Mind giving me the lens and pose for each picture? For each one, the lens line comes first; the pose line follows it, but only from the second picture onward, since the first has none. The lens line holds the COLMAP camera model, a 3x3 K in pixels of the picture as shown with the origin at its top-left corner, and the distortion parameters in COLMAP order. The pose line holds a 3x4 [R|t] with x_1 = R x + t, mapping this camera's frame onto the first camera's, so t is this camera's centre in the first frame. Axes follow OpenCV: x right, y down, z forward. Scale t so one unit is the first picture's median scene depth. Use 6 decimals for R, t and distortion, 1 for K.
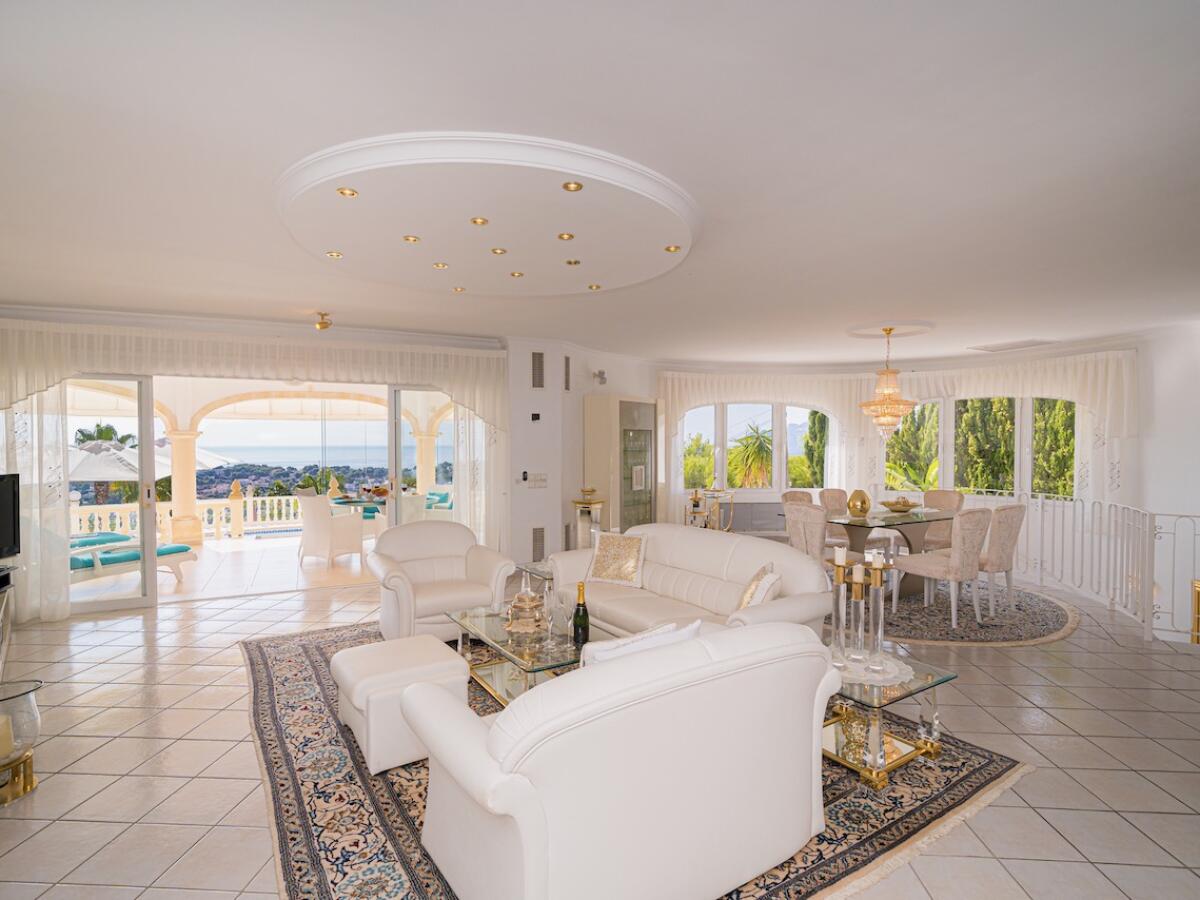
lens RADIAL K [[621.9, 0, 603.1], [0, 621.9, 452.6], [0, 0, 1]] dist [0.003213, 0.000093]
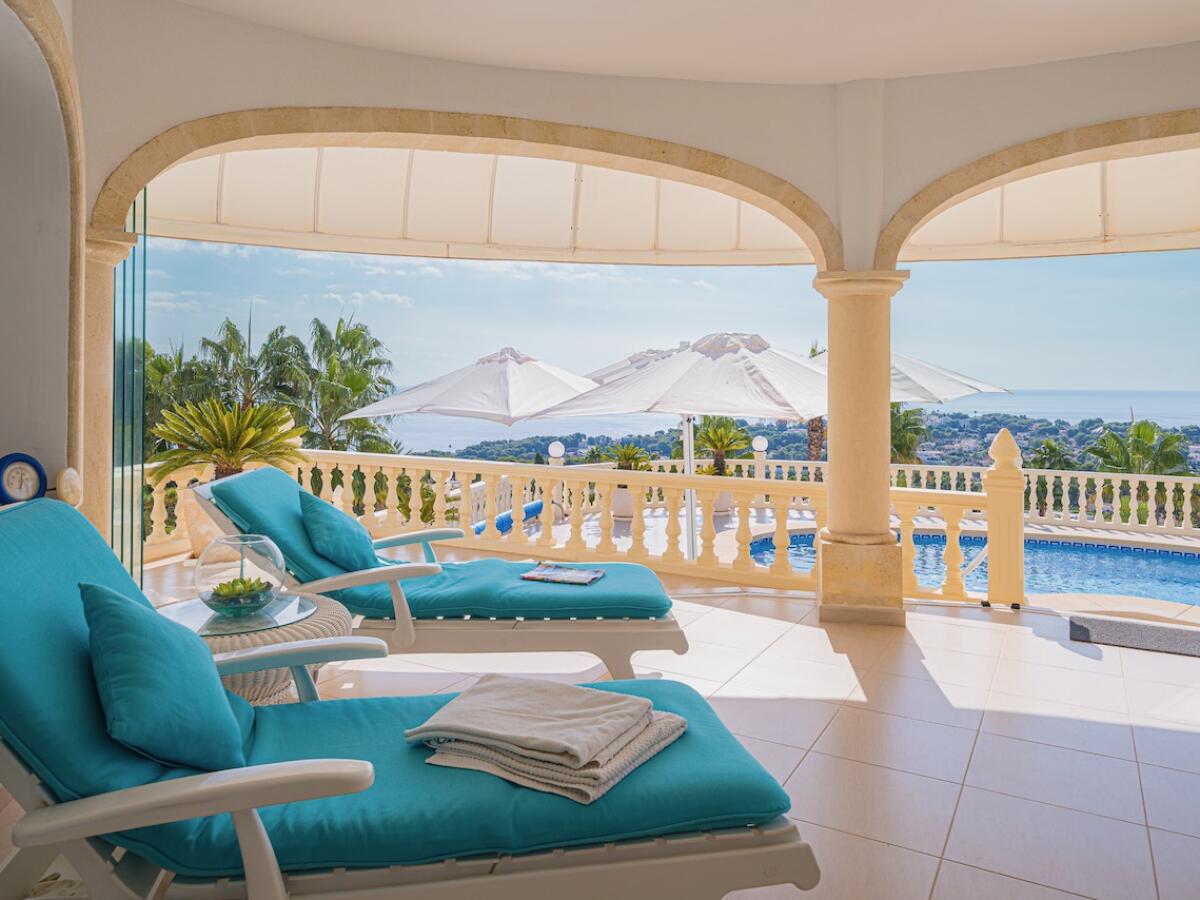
lens RADIAL K [[863.8, 0, 573.2], [0, 863.8, 367.9], [0, 0, 1]] dist [0.001611, 0.002265]
pose [[0.559028, -0.007938, -0.829111, -0.171319], [-0.022296, 0.999449, -0.024602, 0.014106], [0.828849, 0.032239, 0.558543, 0.280324]]
